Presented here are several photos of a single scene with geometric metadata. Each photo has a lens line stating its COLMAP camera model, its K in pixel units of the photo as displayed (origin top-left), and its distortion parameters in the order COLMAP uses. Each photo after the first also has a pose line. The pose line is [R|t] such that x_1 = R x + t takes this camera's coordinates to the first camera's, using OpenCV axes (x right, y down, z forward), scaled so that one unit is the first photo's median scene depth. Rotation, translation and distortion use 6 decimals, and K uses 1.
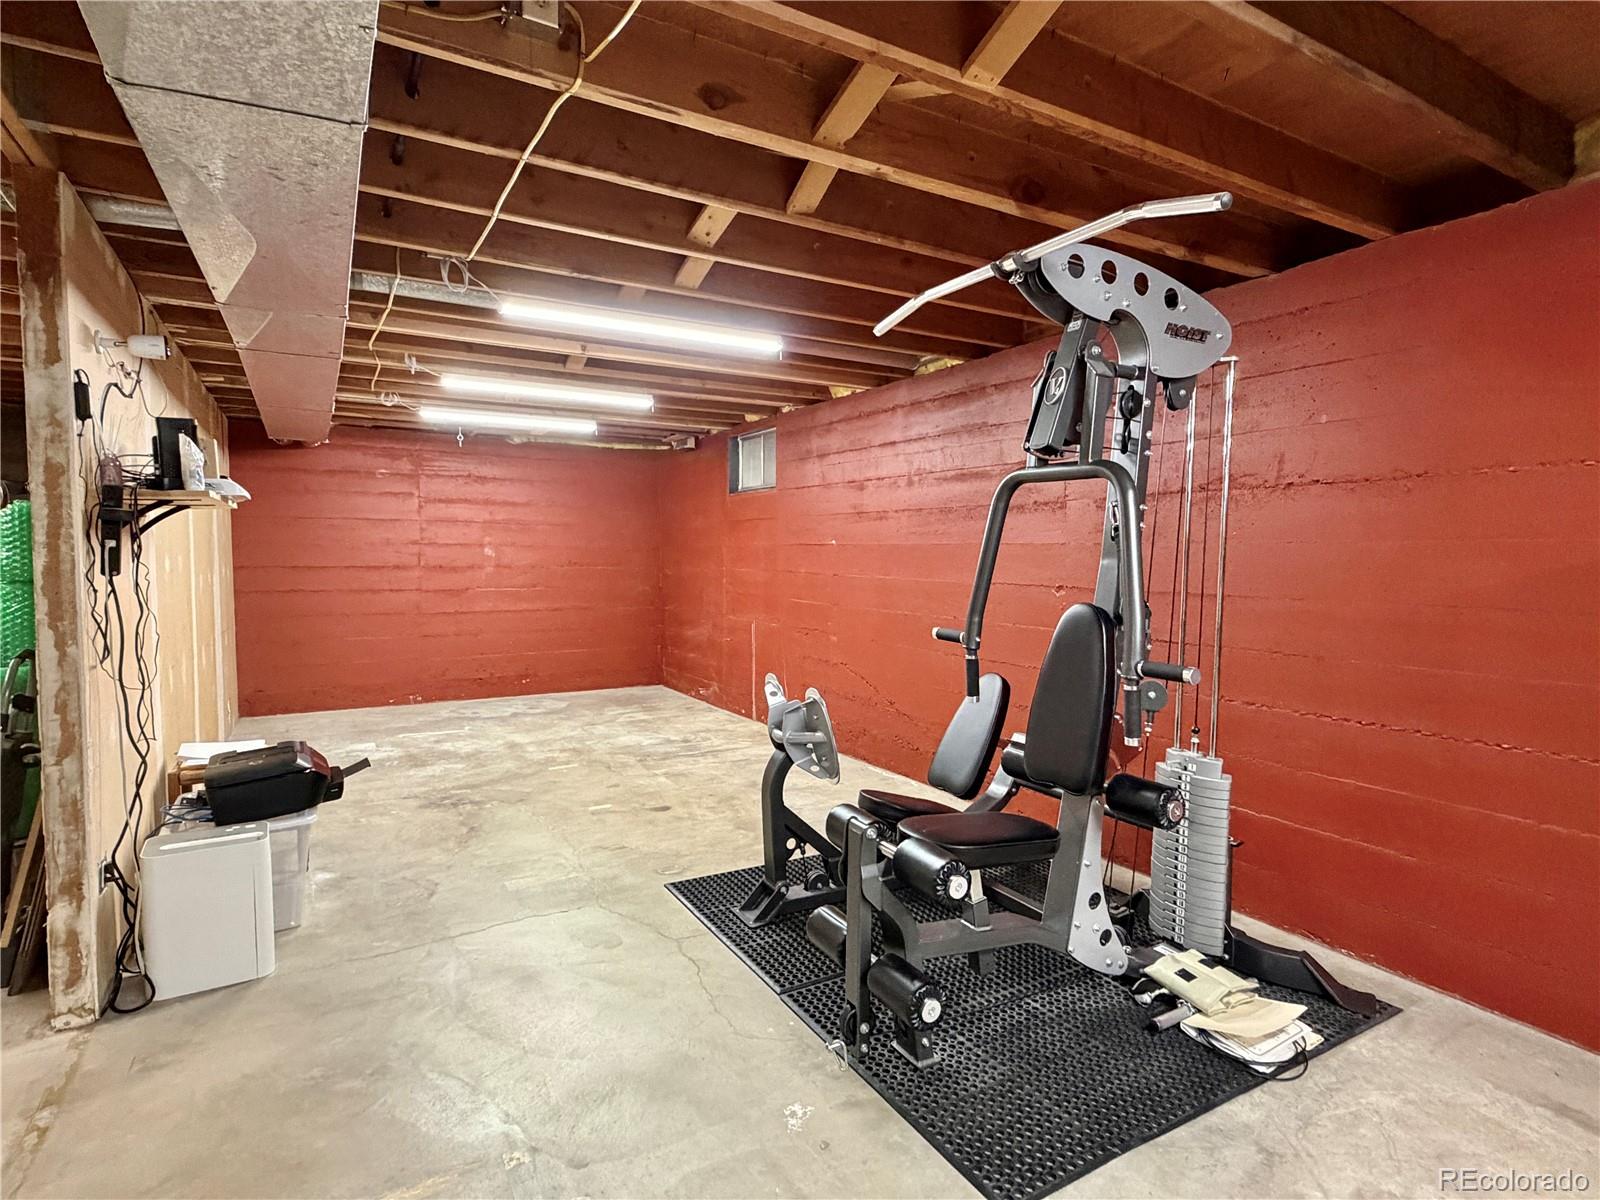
lens RADIAL K [[840.2, 0, 801.1], [0, 840.2, 603.7], [0, 0, 1]] dist [-0.000040, -0.001088]
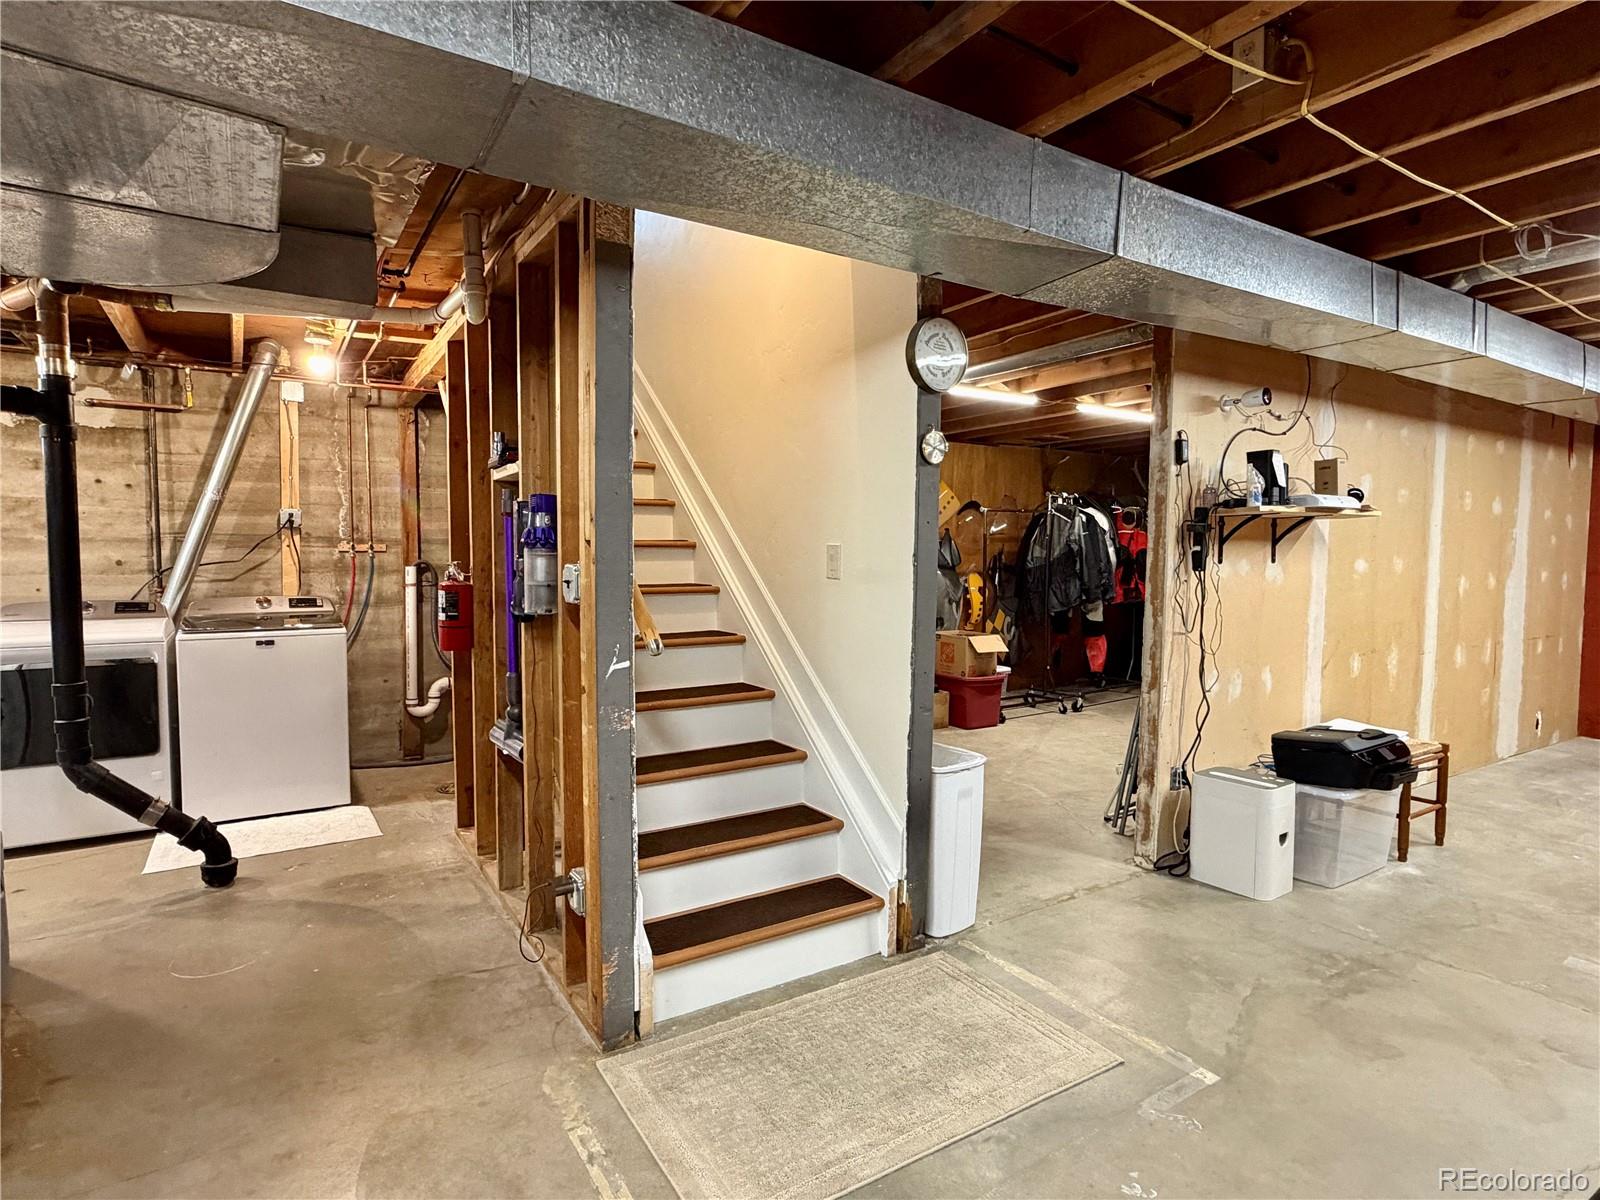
lens RADIAL K [[840.2, 0, 800.0], [0, 840.2, 602.5], [0, 0, 1]] dist [-0.000040, -0.001088]
pose [[0.053529, 0.056367, -0.996974, 0.595313], [-0.063711, 0.996564, 0.052923, -0.013443], [0.996532, 0.060685, 0.056936, 0.268455]]
